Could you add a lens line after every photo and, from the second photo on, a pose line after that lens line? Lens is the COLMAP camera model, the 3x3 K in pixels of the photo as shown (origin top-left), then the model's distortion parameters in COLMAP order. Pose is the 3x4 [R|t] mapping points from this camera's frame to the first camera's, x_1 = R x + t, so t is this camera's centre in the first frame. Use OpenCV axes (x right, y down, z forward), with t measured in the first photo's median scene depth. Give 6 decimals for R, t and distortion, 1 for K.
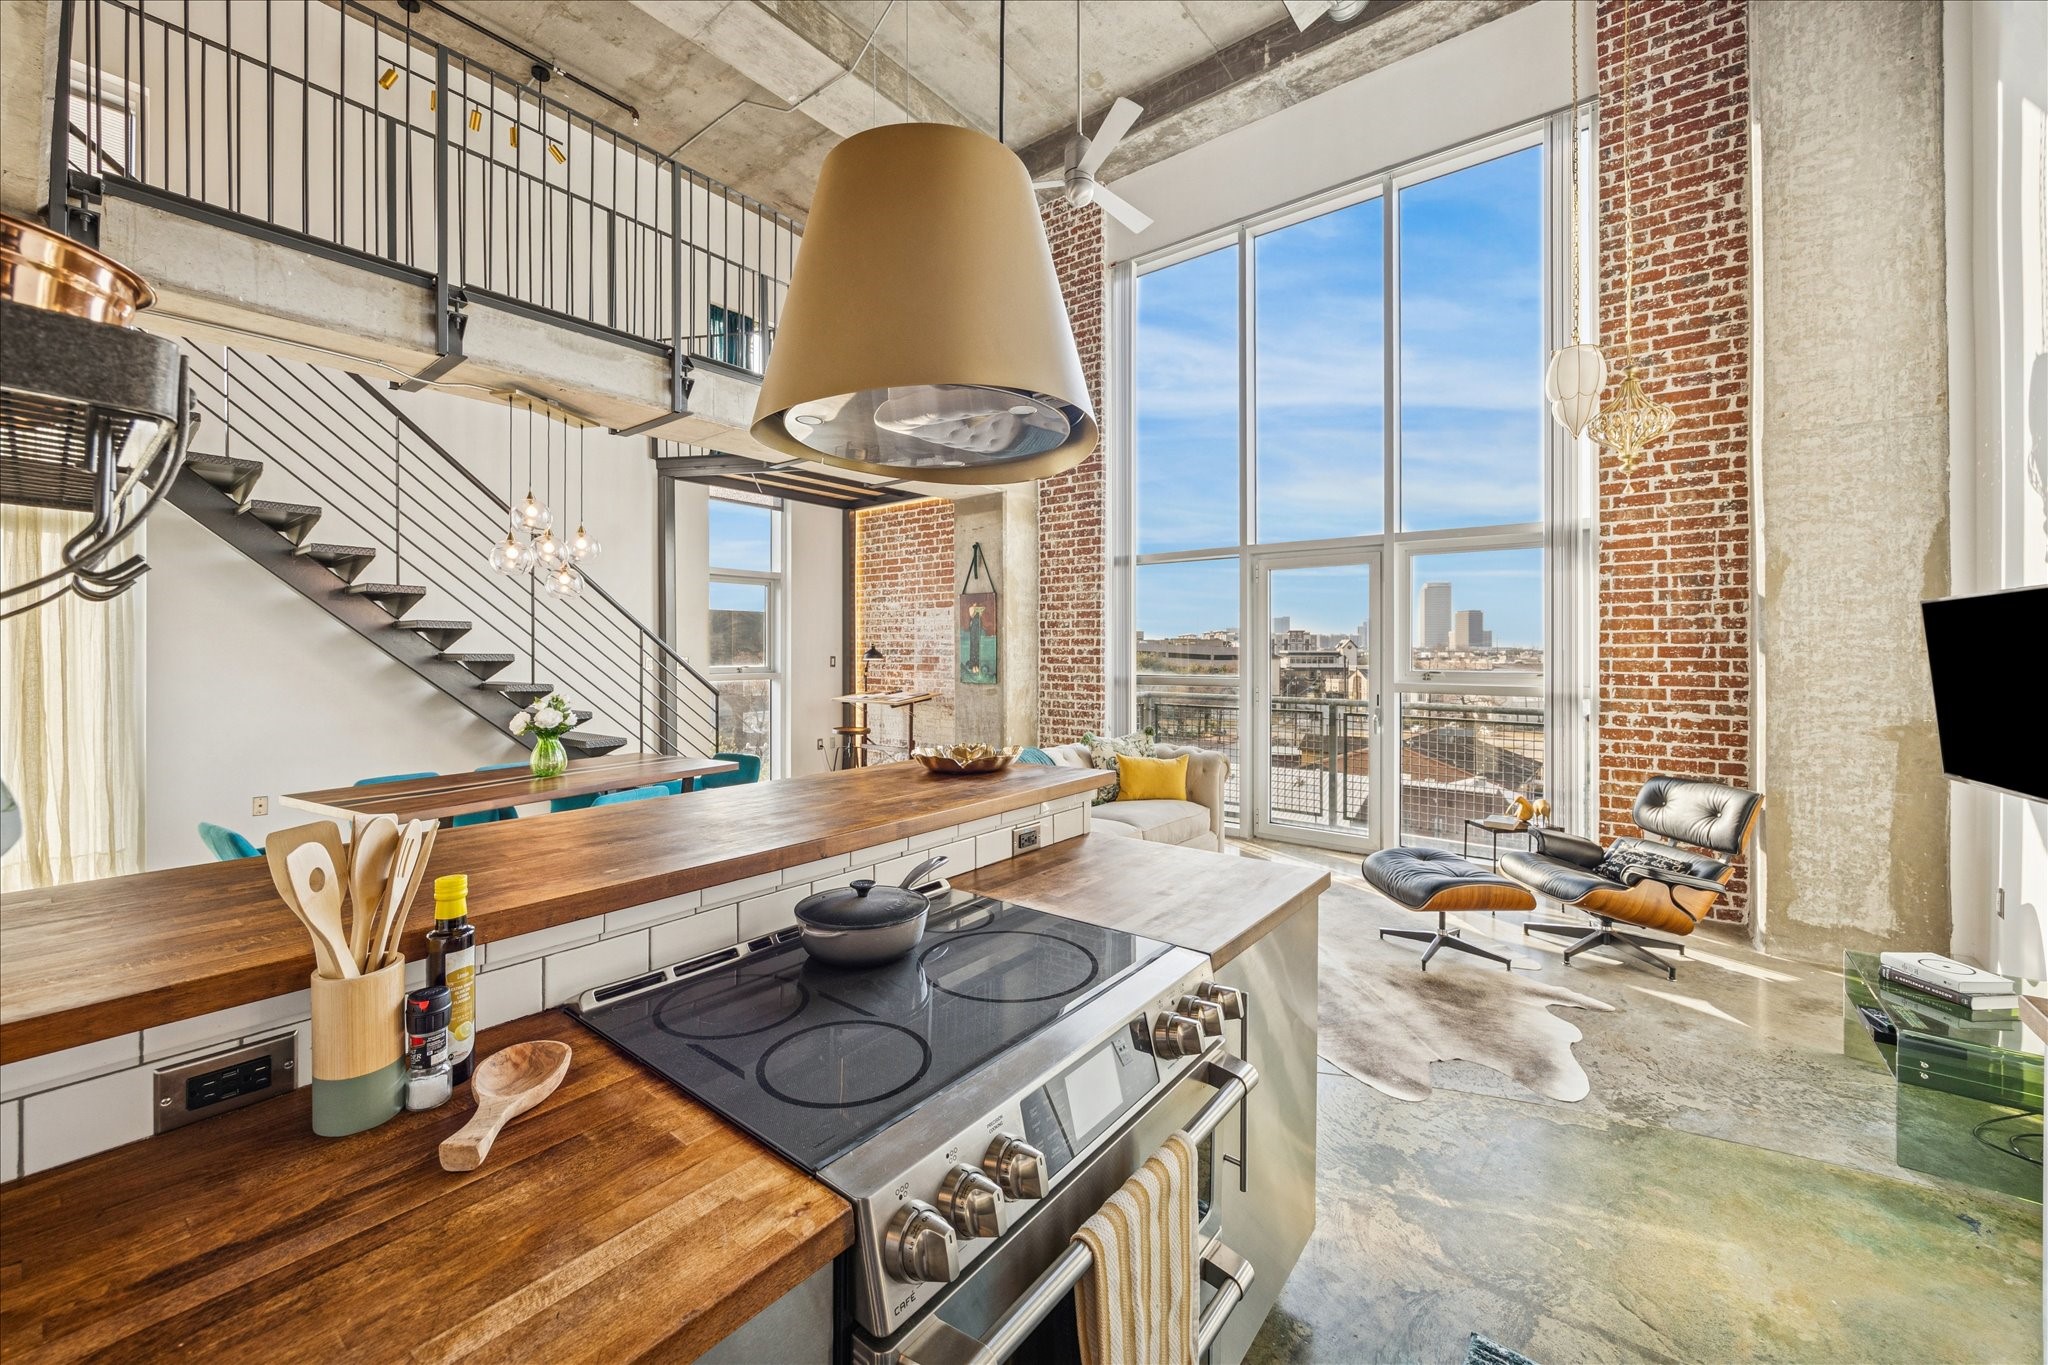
lens RADIAL K [[795.2, 0, 1001.2], [0, 795.2, 654.4], [0, 0, 1]] dist [-0.005494, 0.000332]
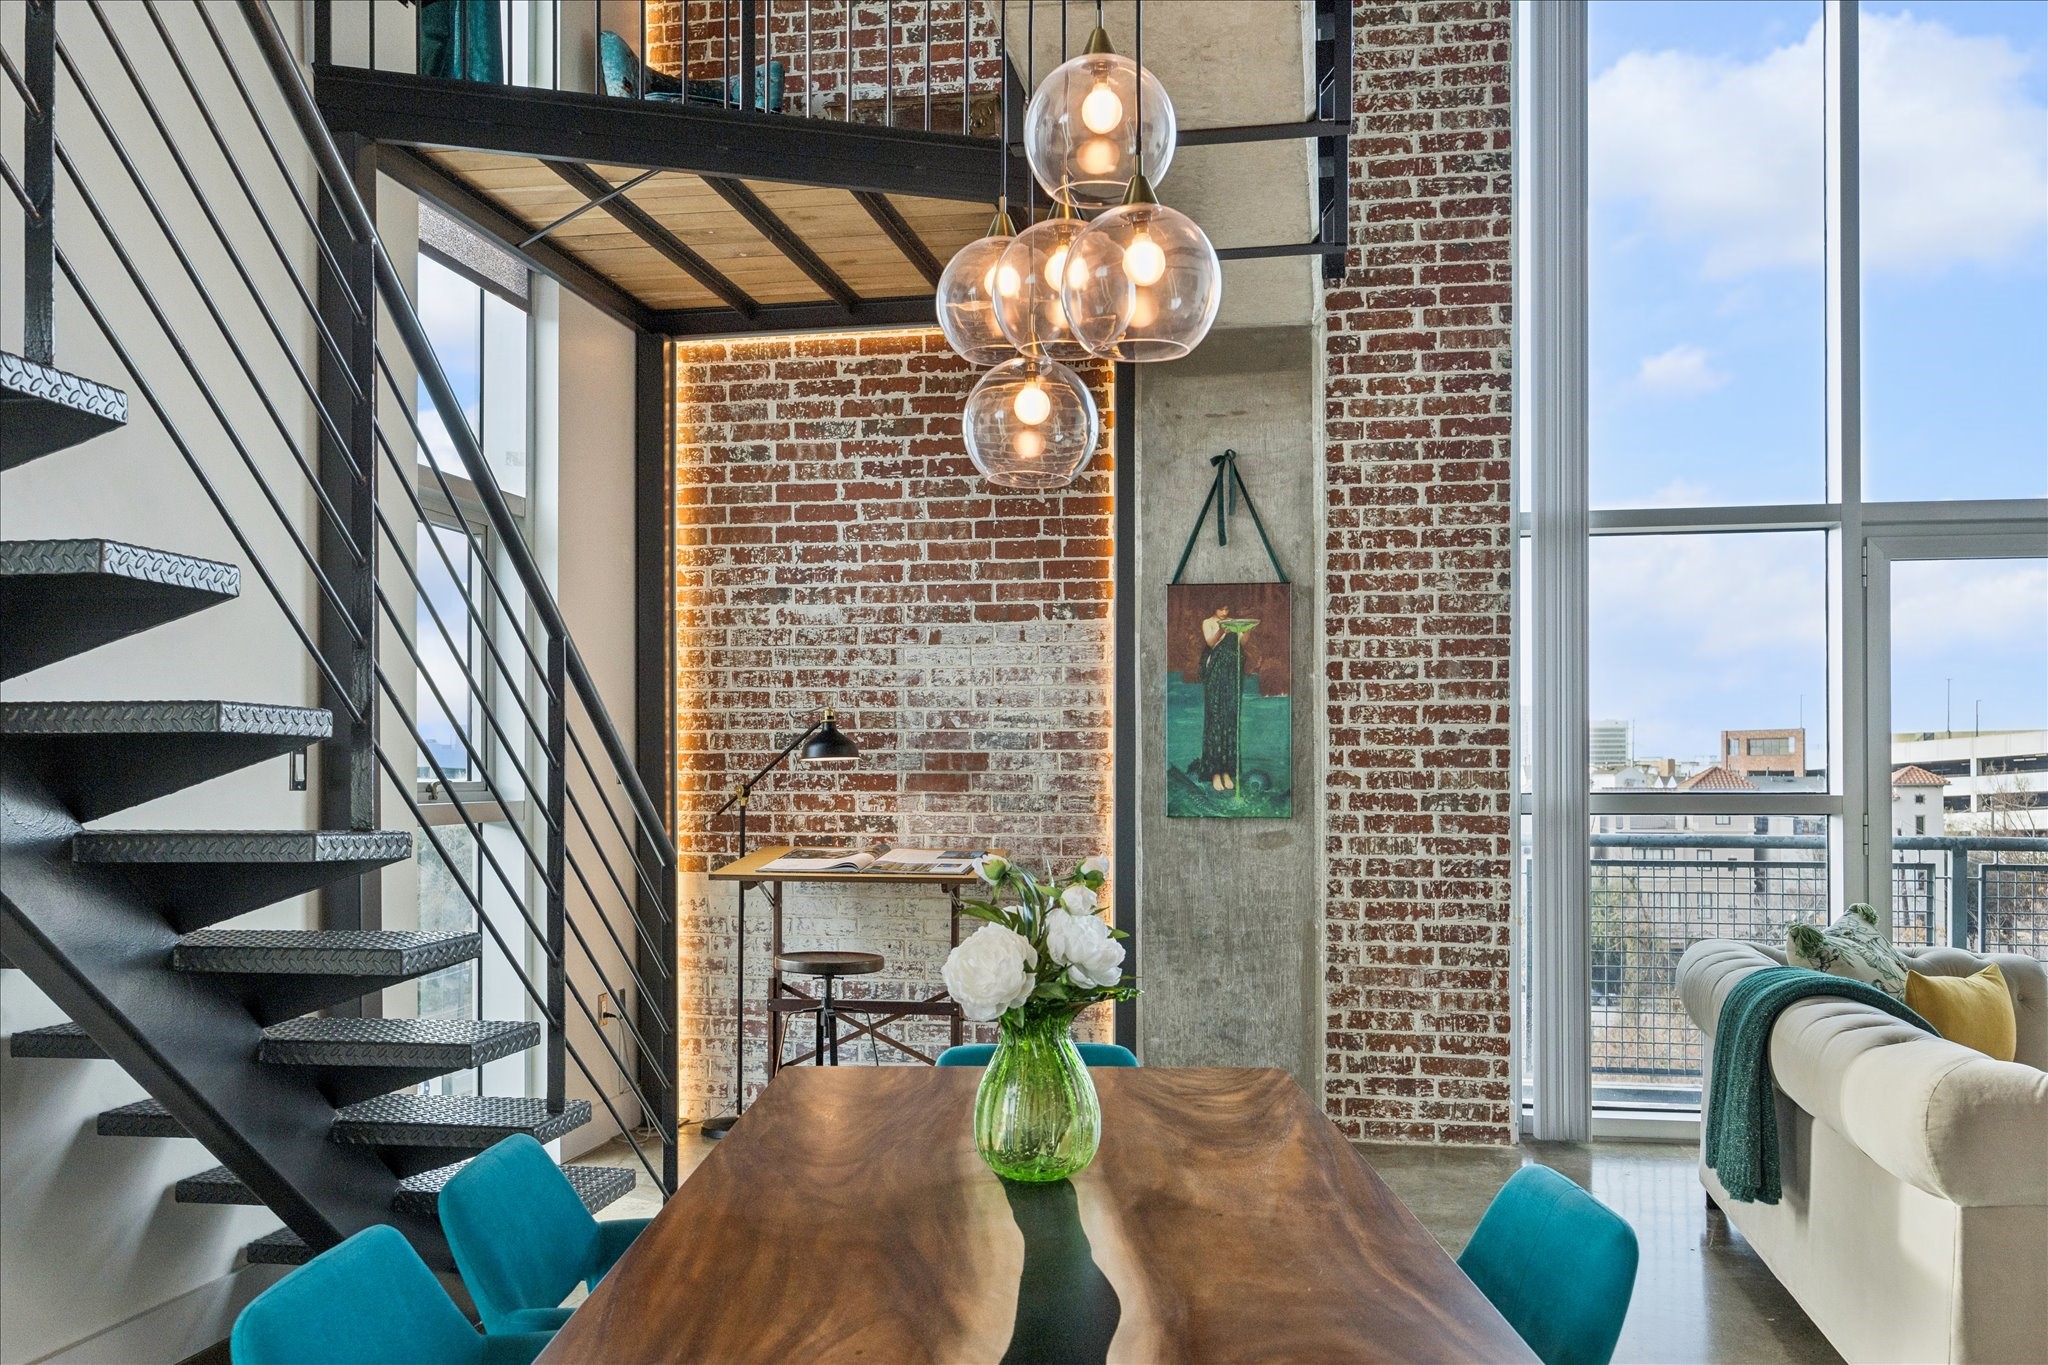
lens RADIAL K [[1720.2, 0, 1026.4], [0, 1720.2, 763.0], [0, 0, 1]] dist [-0.009662, 0.000424]
pose [[0.875600, 0.000117, 0.483037, -0.509482], [0.003637, 0.999970, -0.006835, 0.015015], [-0.483023, 0.007742, 0.875573, 0.318622]]
